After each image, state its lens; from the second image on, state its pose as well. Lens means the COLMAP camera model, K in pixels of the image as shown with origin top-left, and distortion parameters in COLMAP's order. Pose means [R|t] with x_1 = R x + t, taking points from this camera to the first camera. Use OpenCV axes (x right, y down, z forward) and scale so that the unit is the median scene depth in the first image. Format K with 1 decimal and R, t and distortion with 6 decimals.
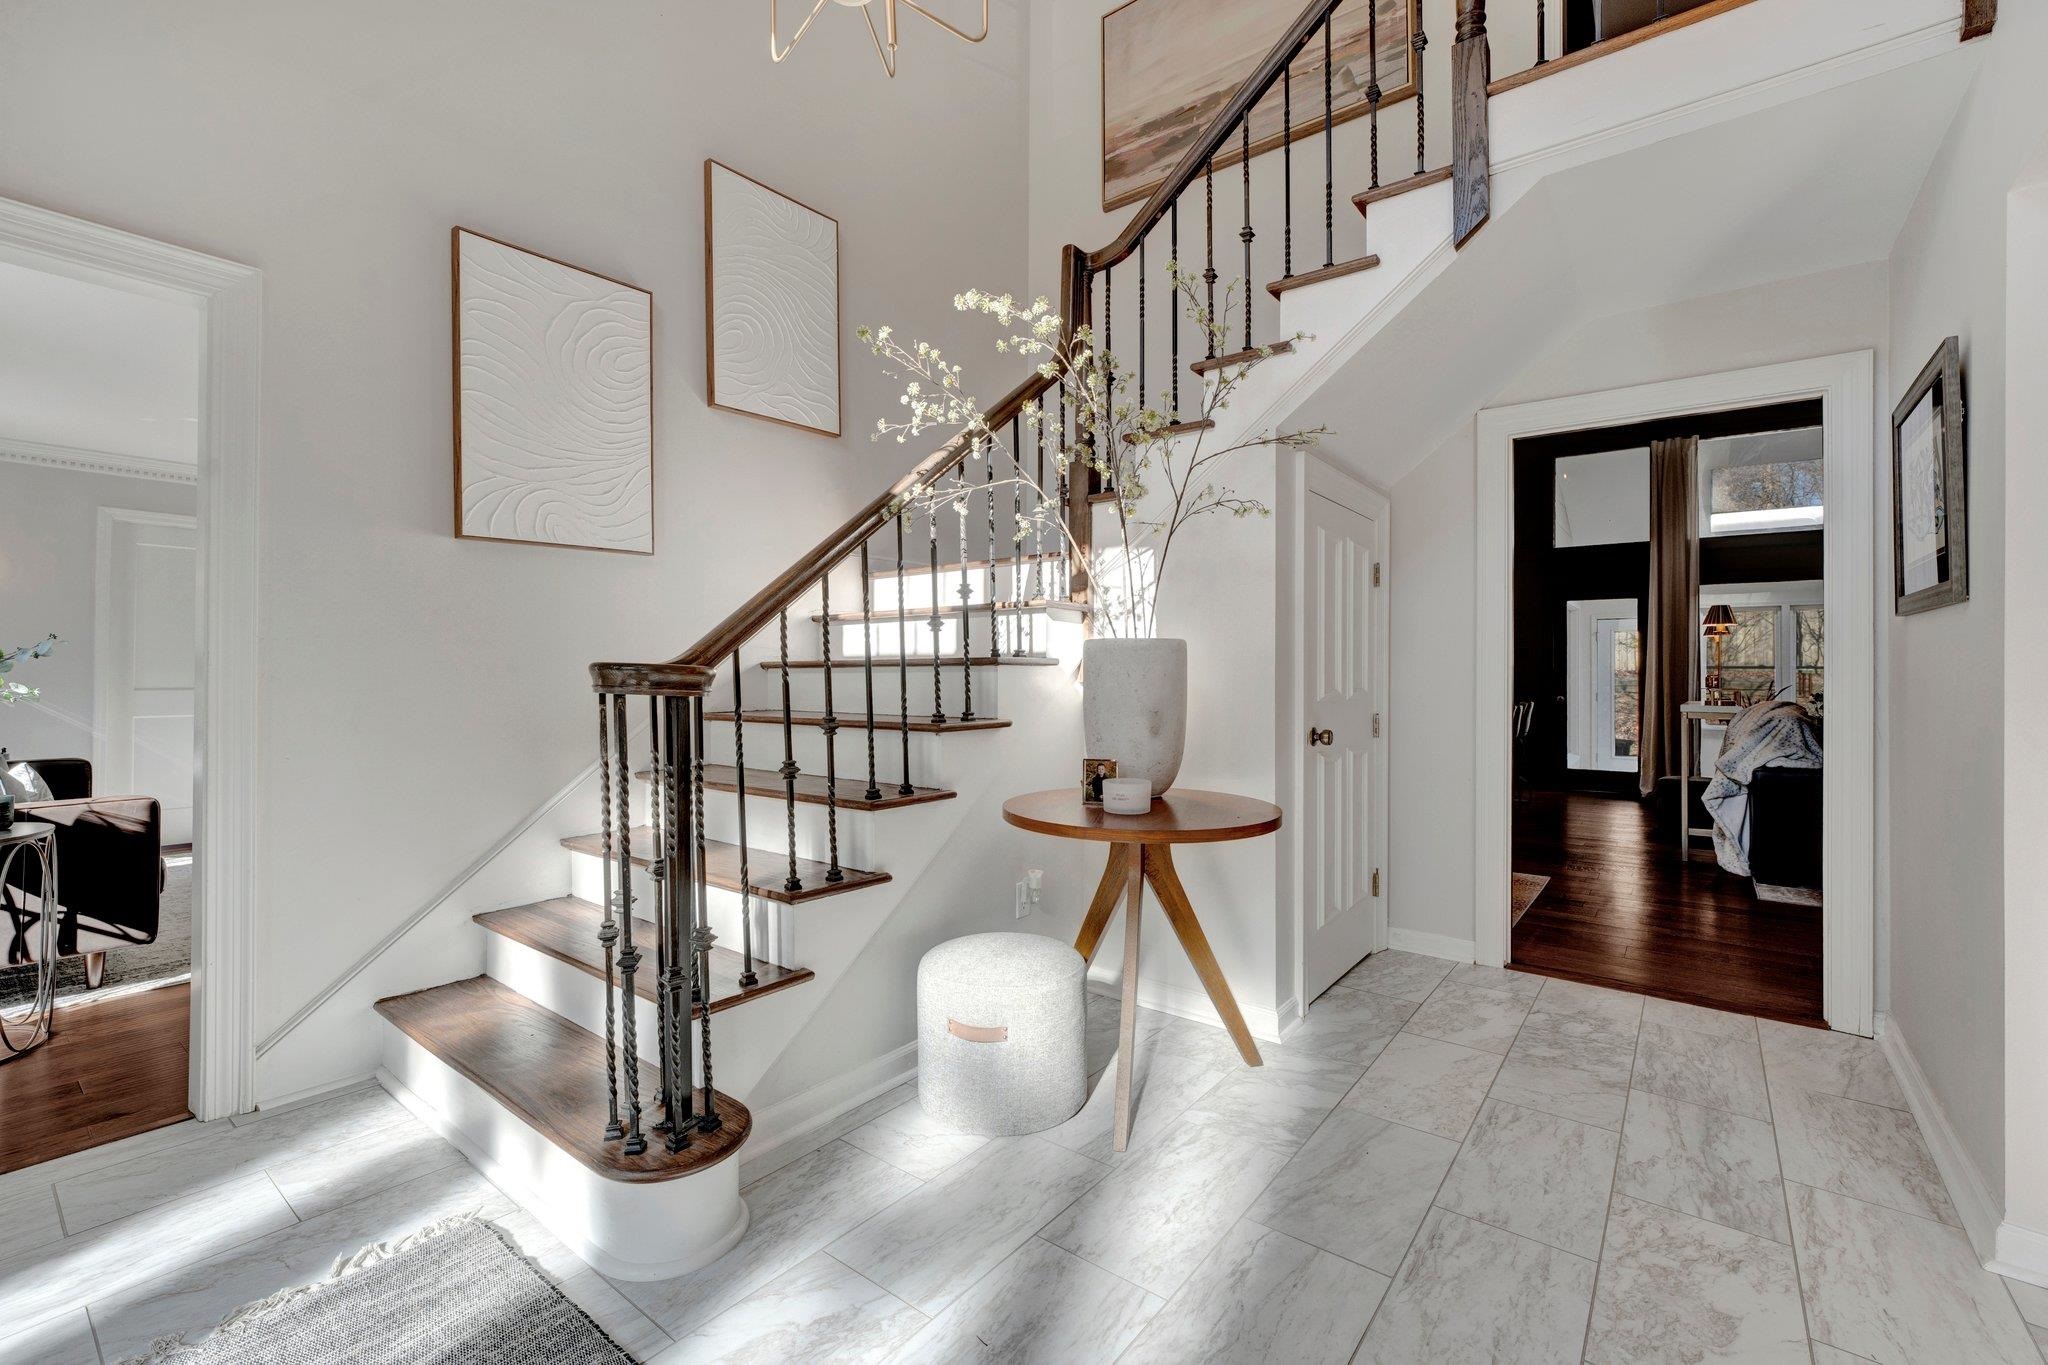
lens RADIAL K [[883.5, 0, 1014.6], [0, 883.5, 681.3], [0, 0, 1]] dist [-0.005271, 0.000245]
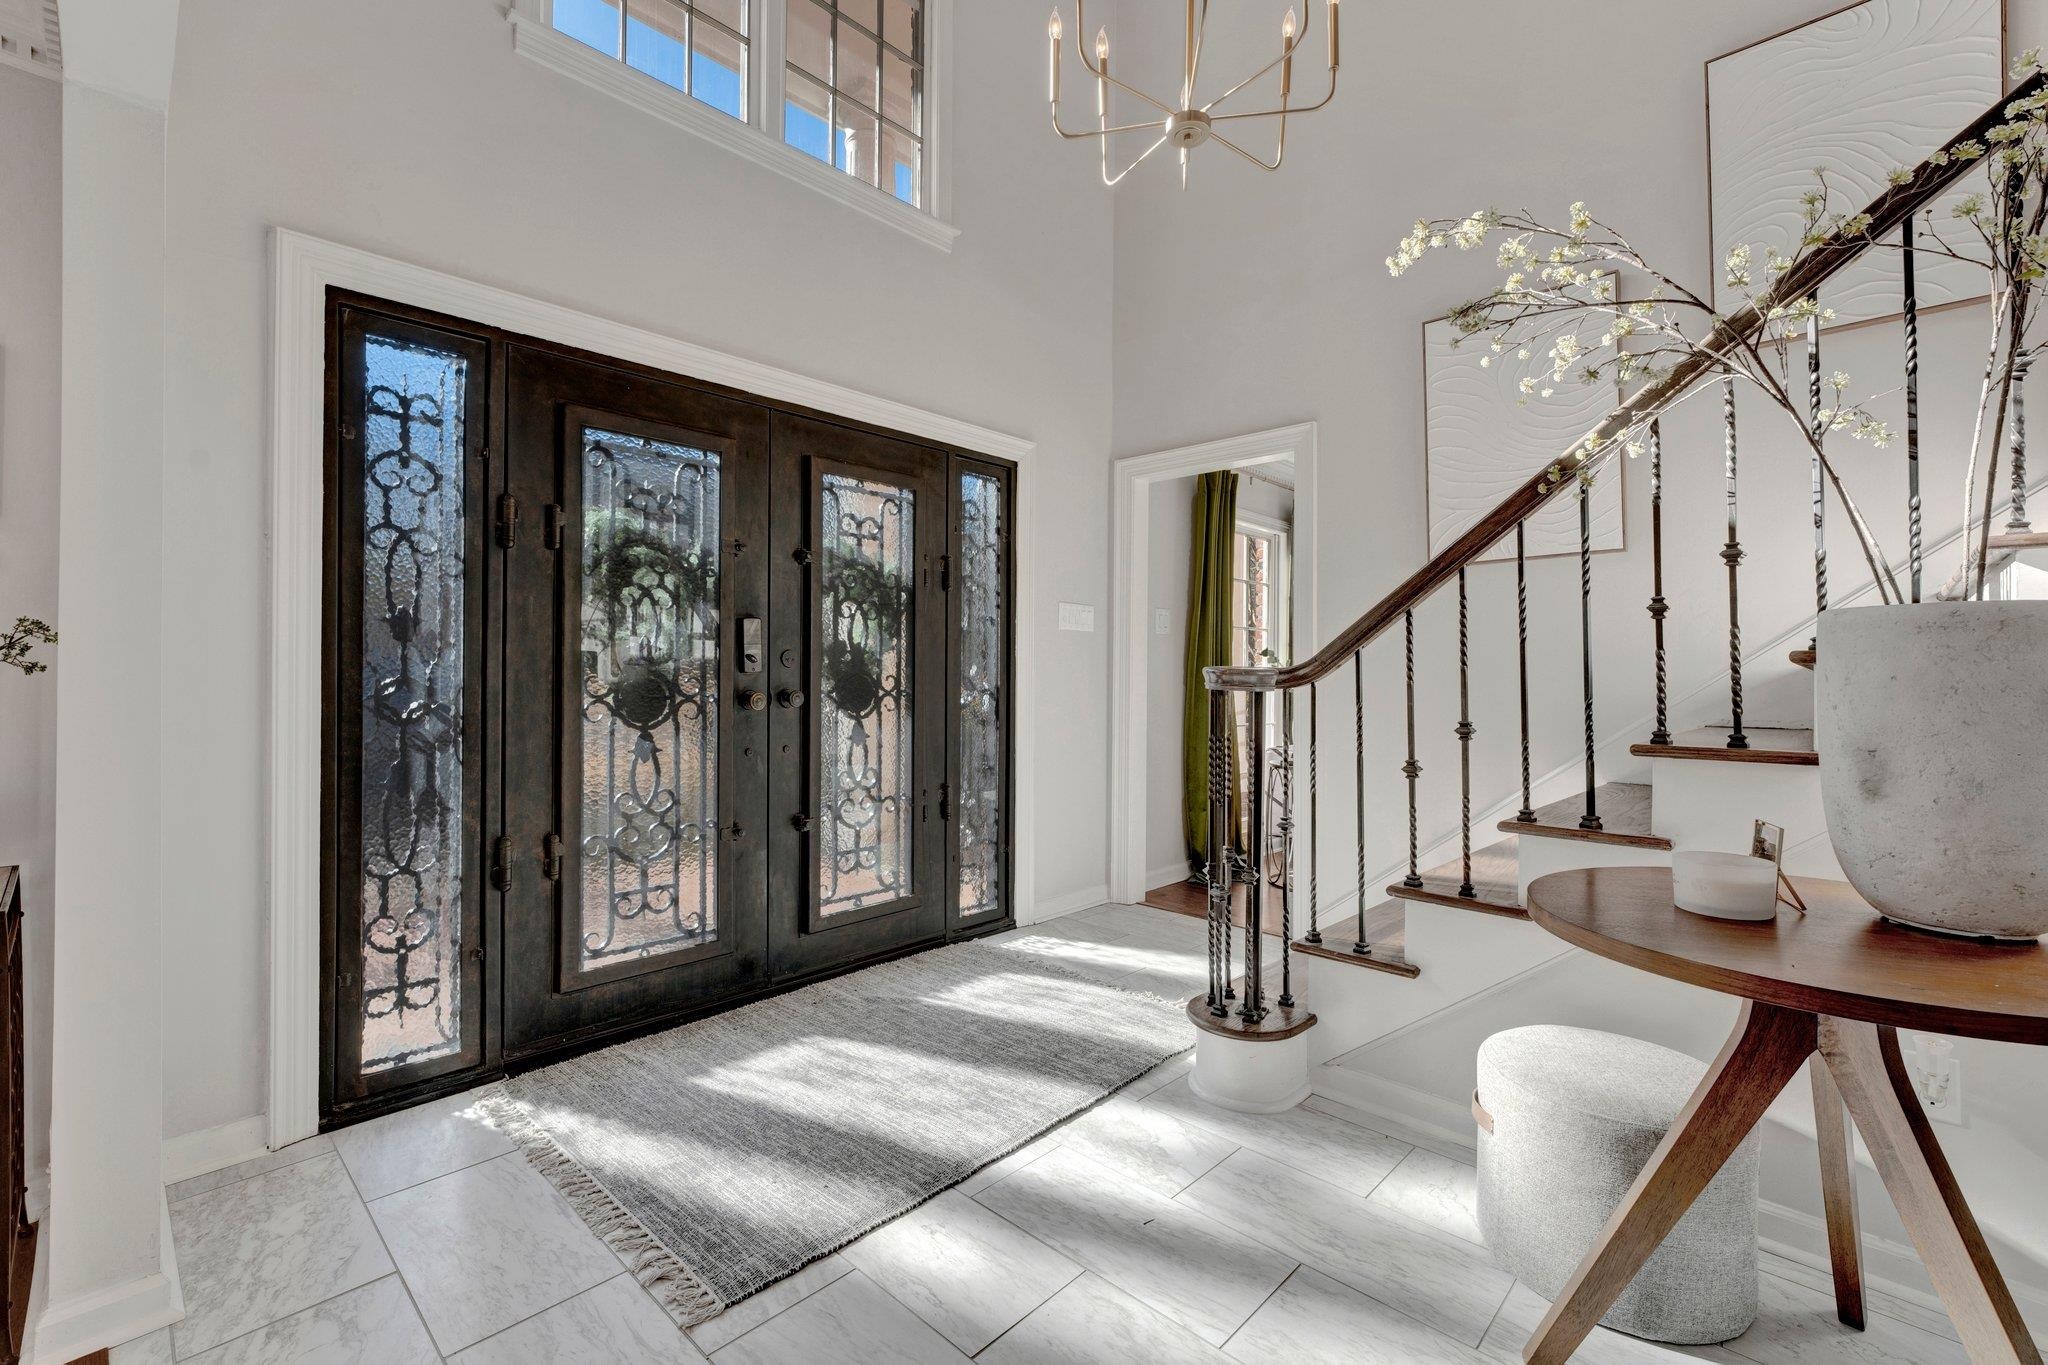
lens RADIAL K [[883.5, 0, 1015.9], [0, 883.5, 669.7], [0, 0, 1]] dist [-0.005271, 0.000245]
pose [[-0.094195, -0.001606, -0.995553, 0.971552], [-0.008907, 0.999960, -0.000770, -0.017629], [0.995514, 0.008795, -0.094205, 0.741636]]
